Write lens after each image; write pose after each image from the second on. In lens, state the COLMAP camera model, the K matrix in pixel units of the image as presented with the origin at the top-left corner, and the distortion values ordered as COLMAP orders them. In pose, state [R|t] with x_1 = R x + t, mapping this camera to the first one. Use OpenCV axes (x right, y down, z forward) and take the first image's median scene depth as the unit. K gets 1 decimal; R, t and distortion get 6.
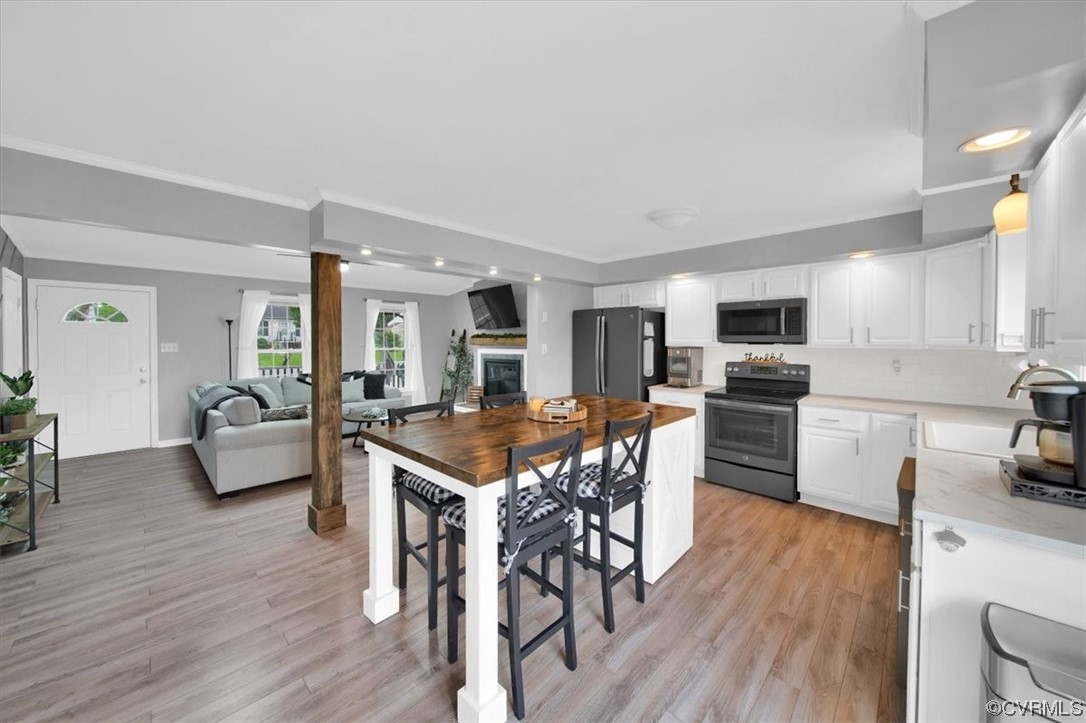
lens RADIAL K [[422.7, 0, 541.5], [0, 422.7, 343.7], [0, 0, 1]] dist [-0.000364, 0.000032]
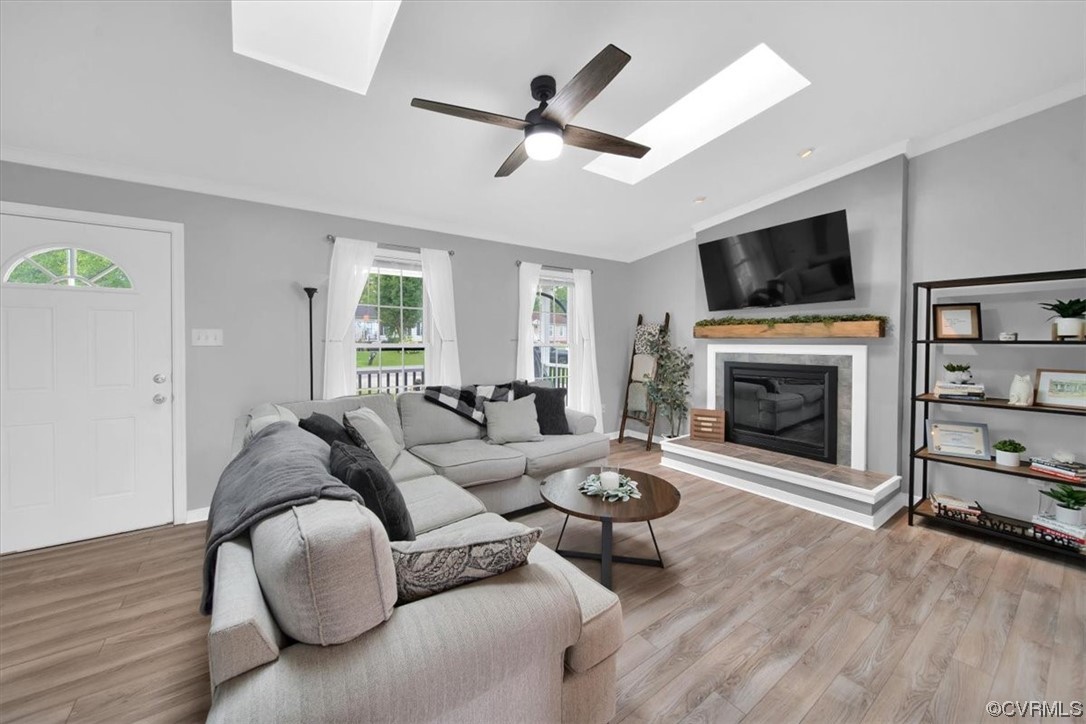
lens RADIAL K [[405.5, 0, 544.4], [0, 405.5, 343.6], [0, 0, 1]] dist [0.001725, 0.000143]
pose [[0.991186, 0.006152, -0.132338, -0.344921], [-0.006112, 0.999981, 0.000713, 0.012657], [0.132339, 0.000102, 0.991204, 0.486629]]
